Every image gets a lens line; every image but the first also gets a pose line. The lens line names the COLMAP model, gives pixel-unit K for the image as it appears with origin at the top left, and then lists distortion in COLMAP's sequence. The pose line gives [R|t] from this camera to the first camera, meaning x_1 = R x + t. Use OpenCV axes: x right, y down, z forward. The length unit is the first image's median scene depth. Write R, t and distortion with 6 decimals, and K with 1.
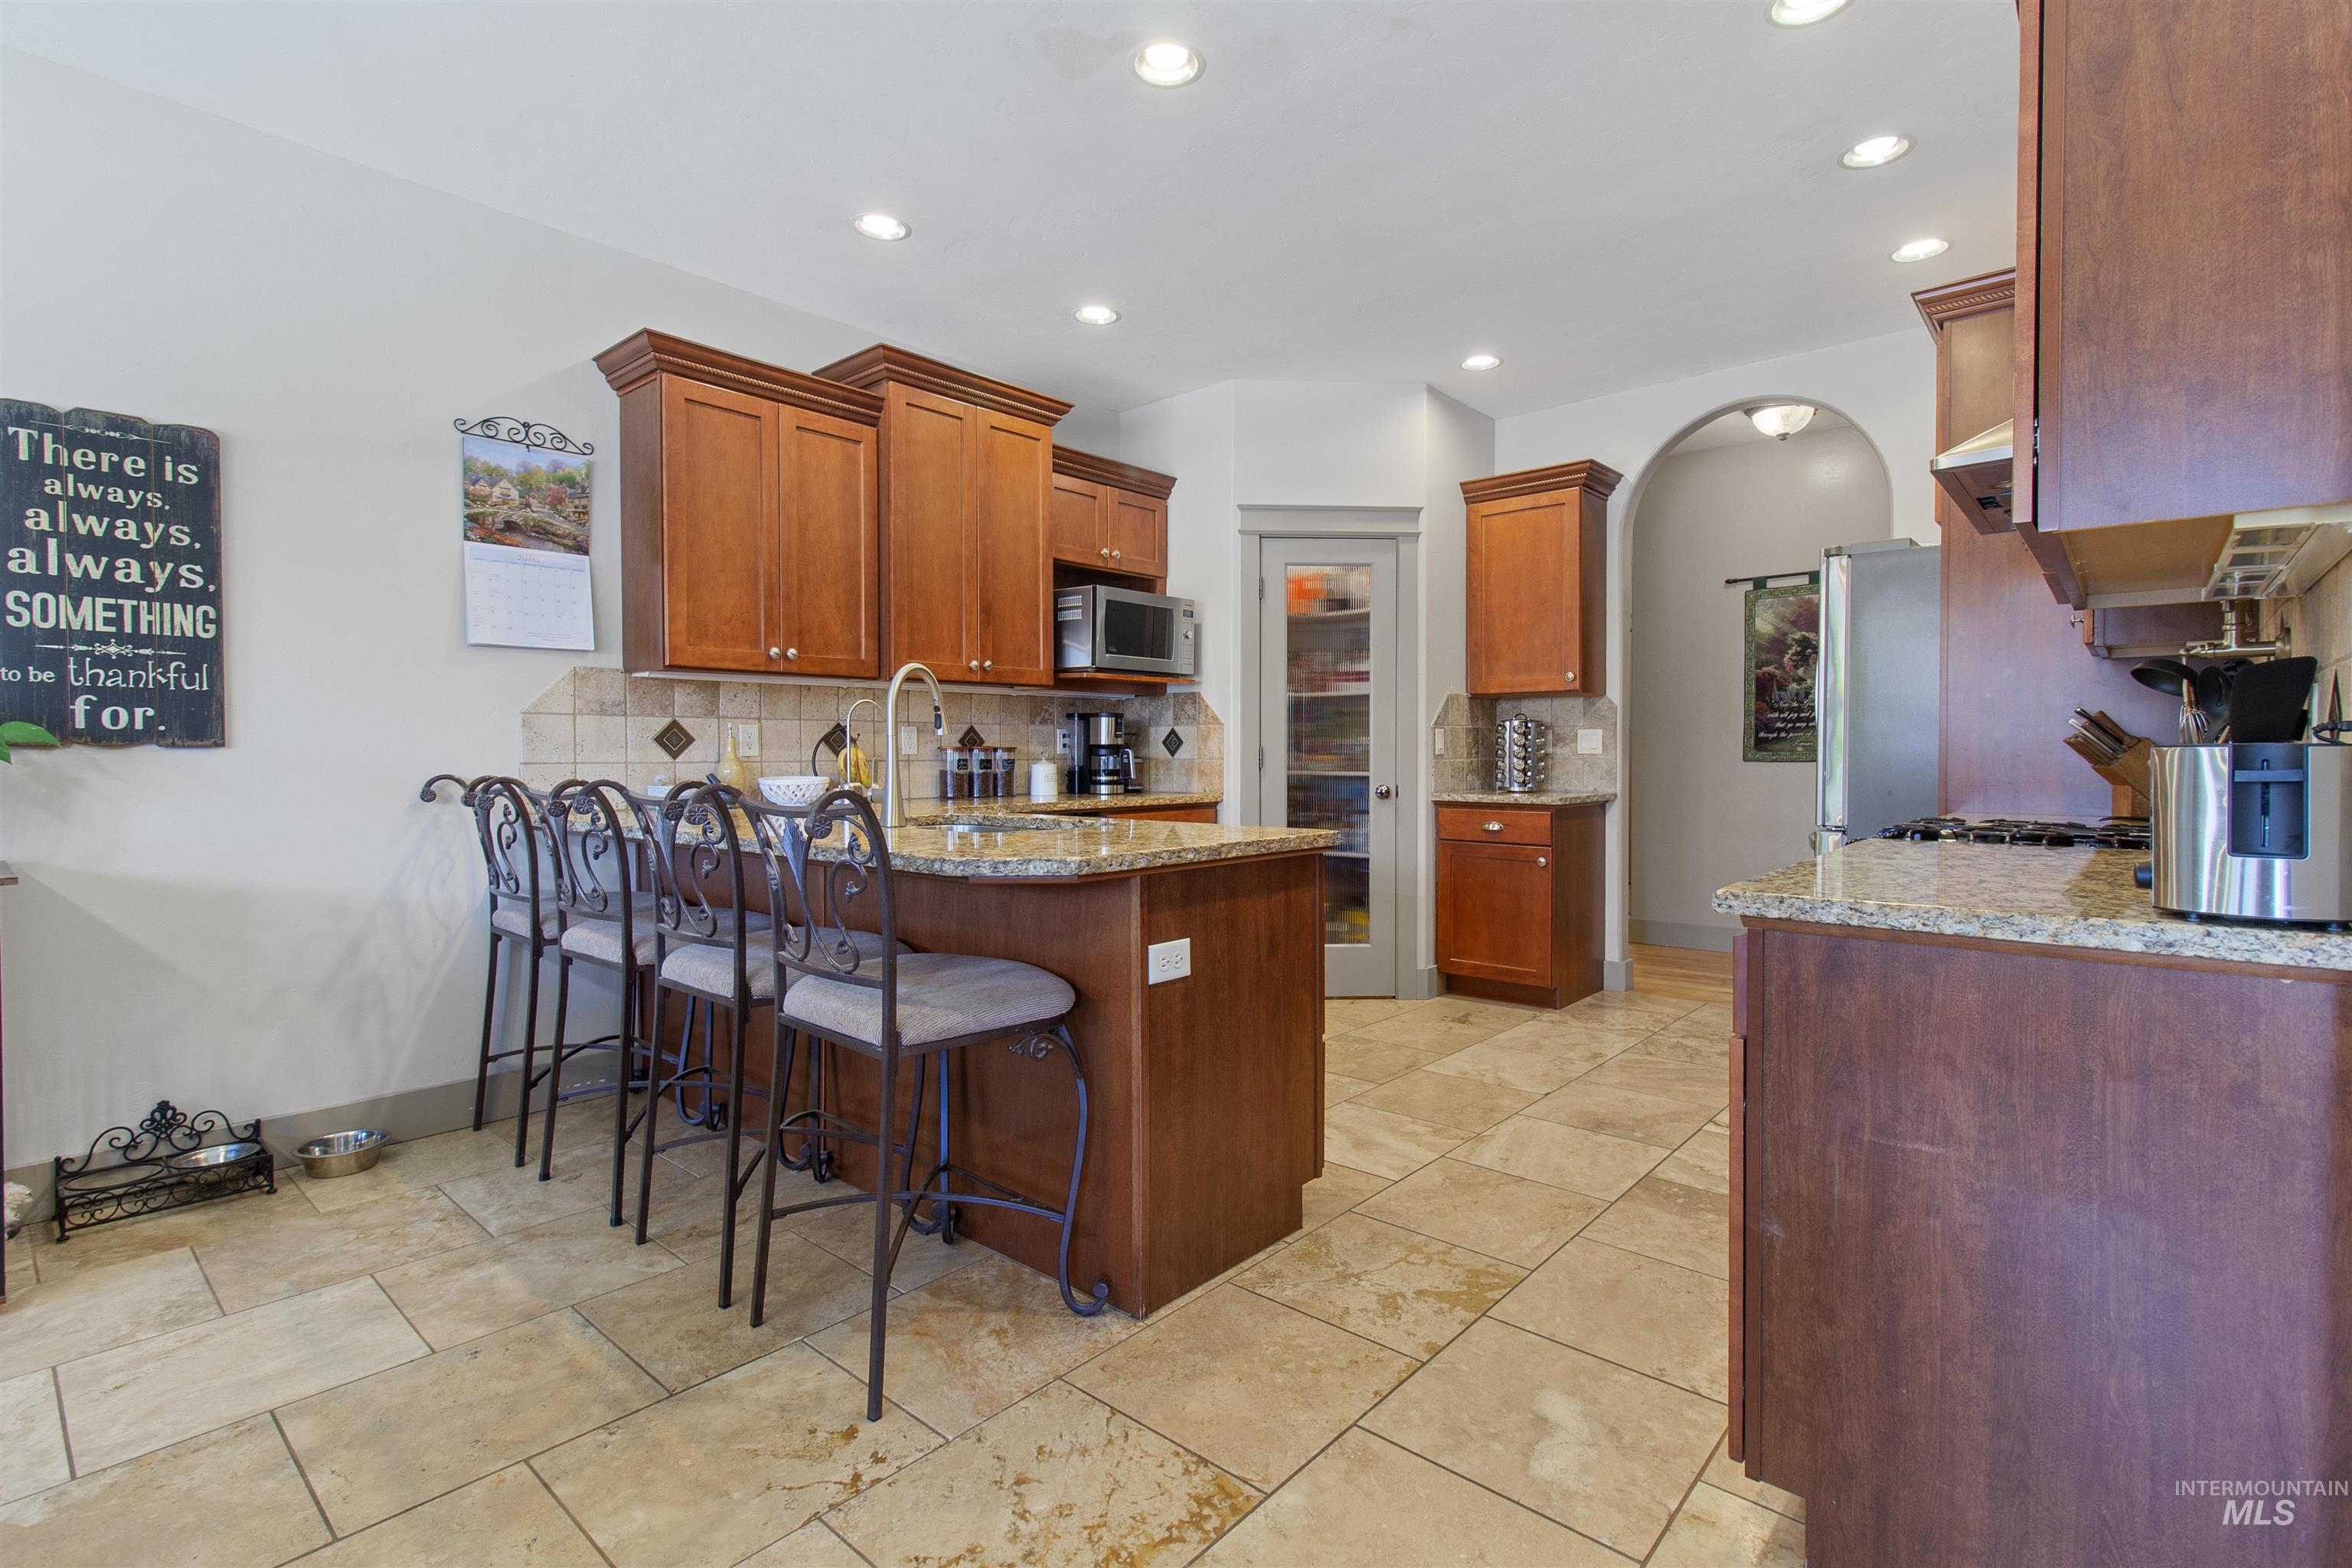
lens RADIAL K [[1087.8, 0, 1196.4], [0, 1087.8, 774.0], [0, 0, 1]] dist [0.000024, 0.001027]
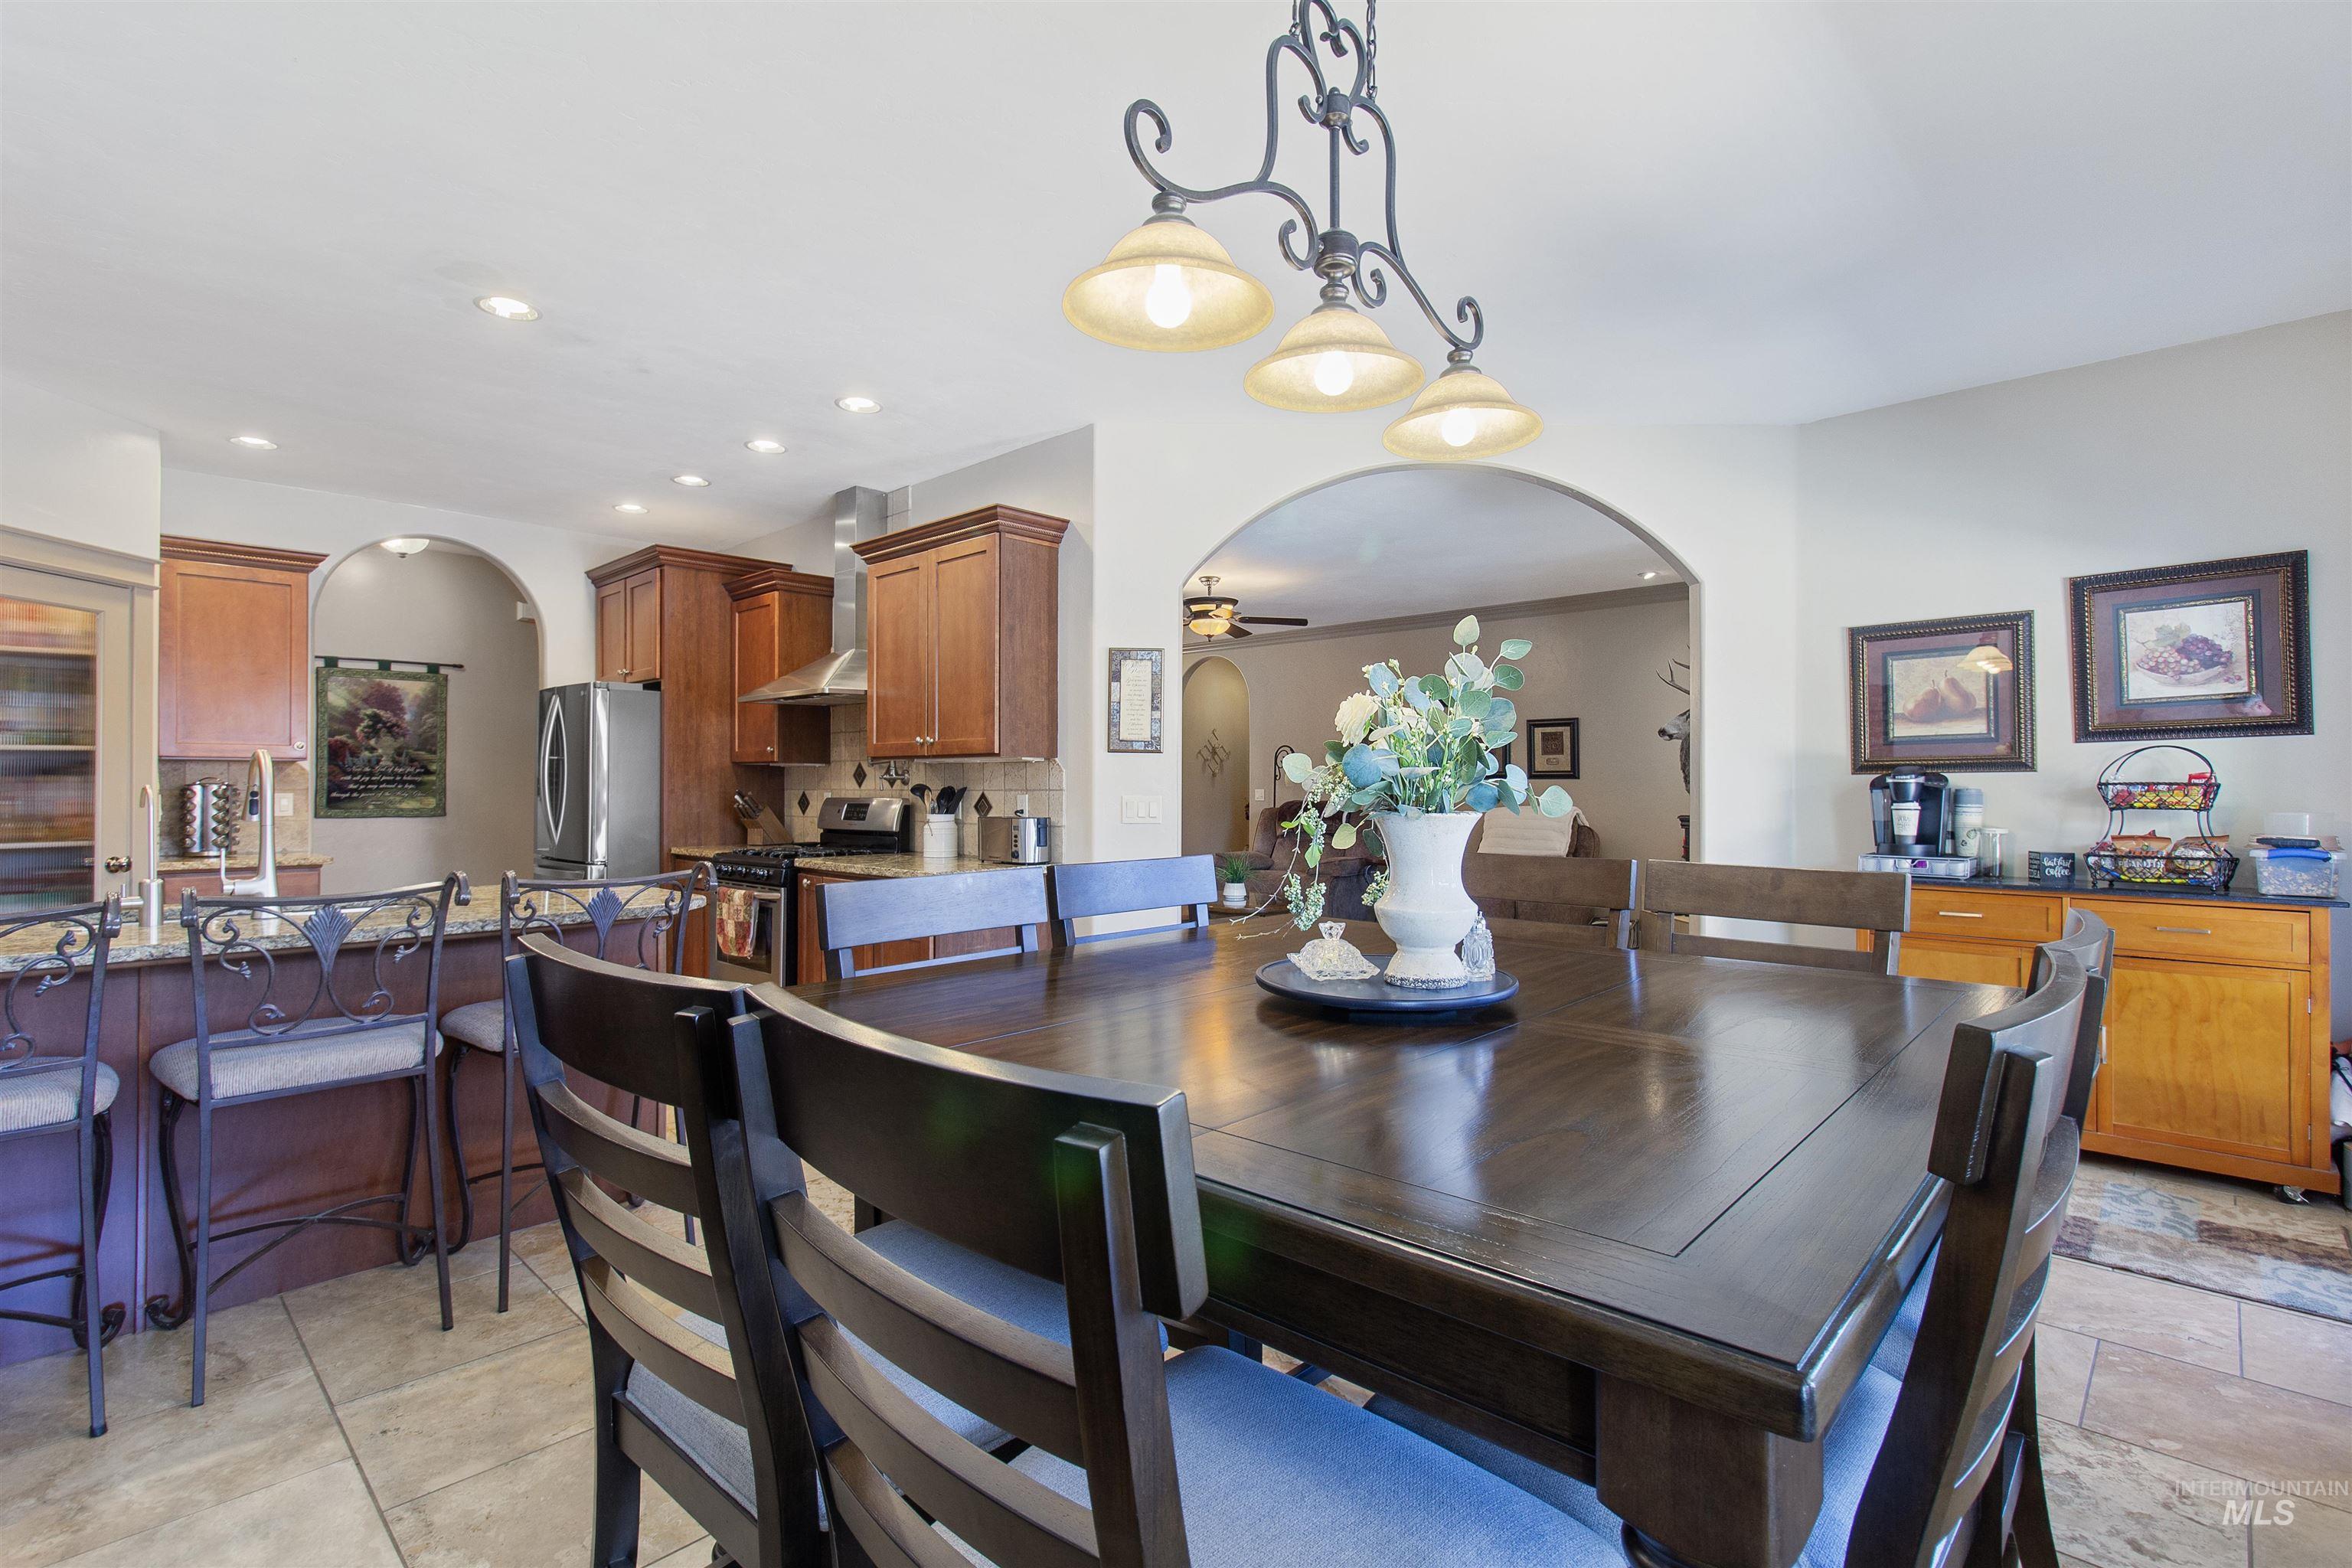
lens RADIAL K [[1087.8, 0, 1192.8], [0, 1087.8, 782.7], [0, 0, 1]] dist [0.000024, 0.001027]
pose [[0.033245, 0.005688, 0.999431, -1.246945], [0.019653, 0.999787, -0.006344, -0.050537], [-0.999254, 0.019853, 0.033127, 0.133189]]
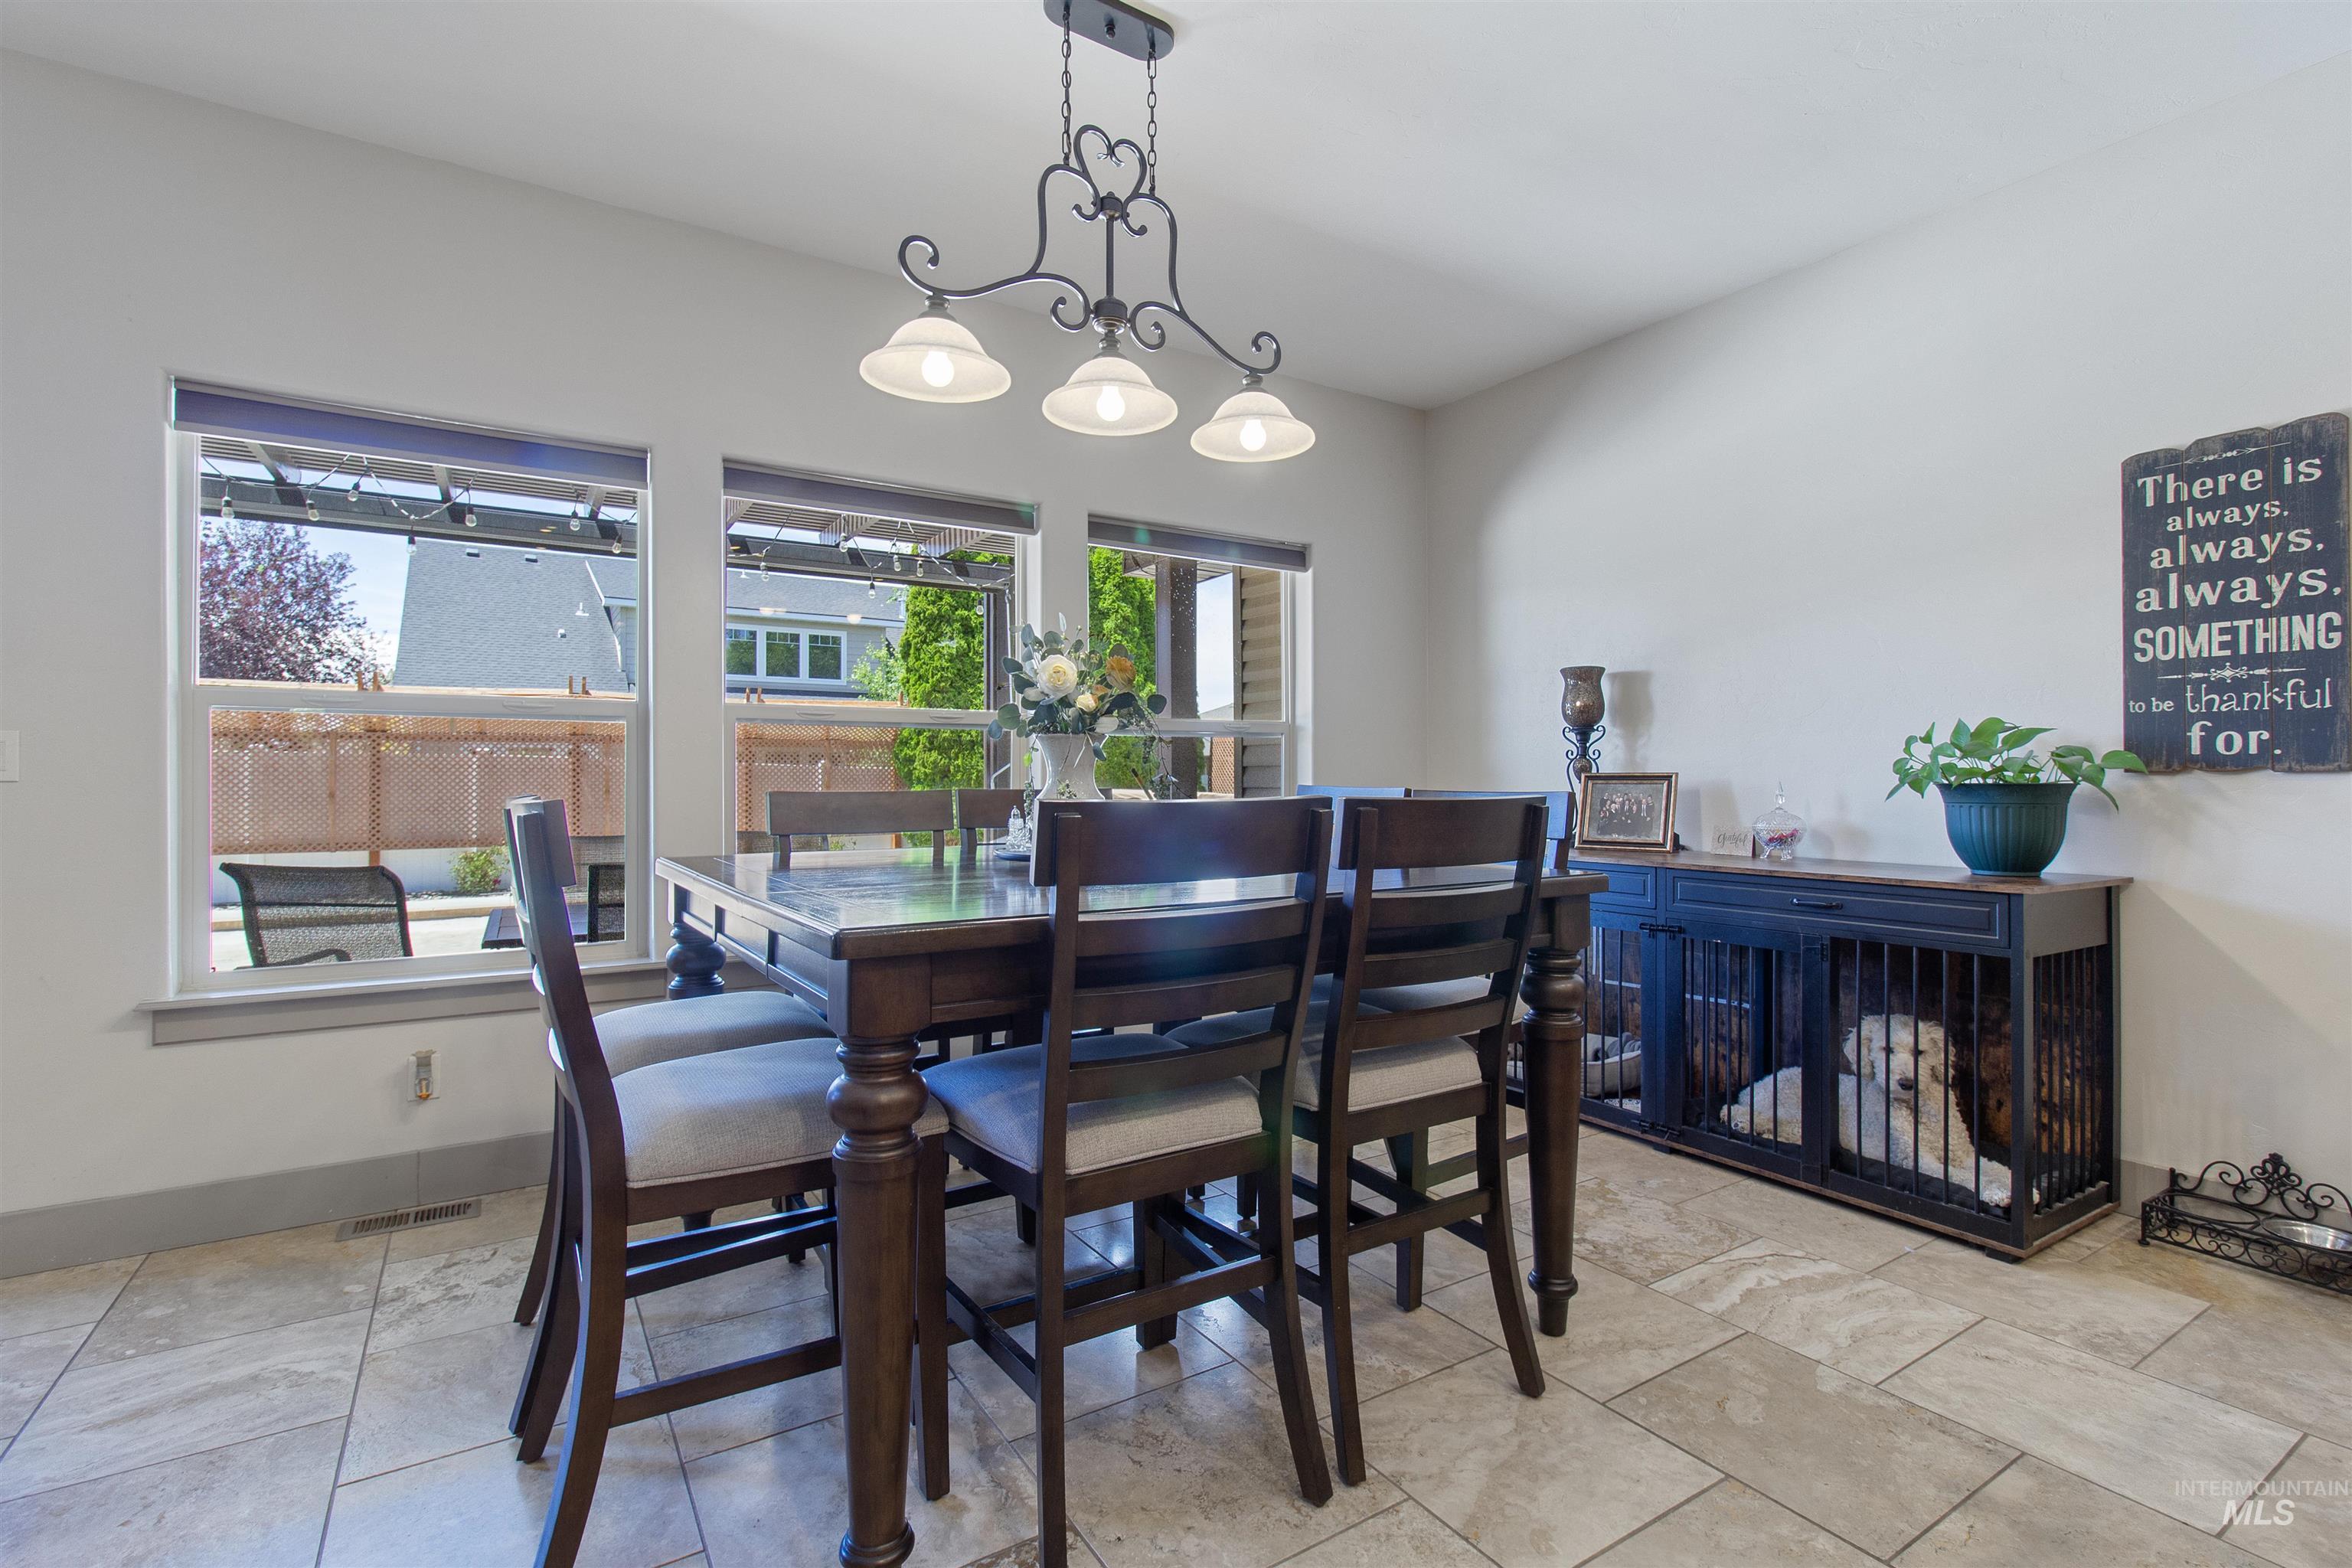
lens RADIAL K [[1087.8, 0, 1187.7], [0, 1087.8, 769.0], [0, 0, 1]] dist [0.000024, 0.001027]
pose [[-0.281022, -0.007071, -0.959675, 0.204122], [-0.017373, 0.999846, -0.002280, -0.009103], [0.959544, 0.016032, -0.281101, 0.366901]]
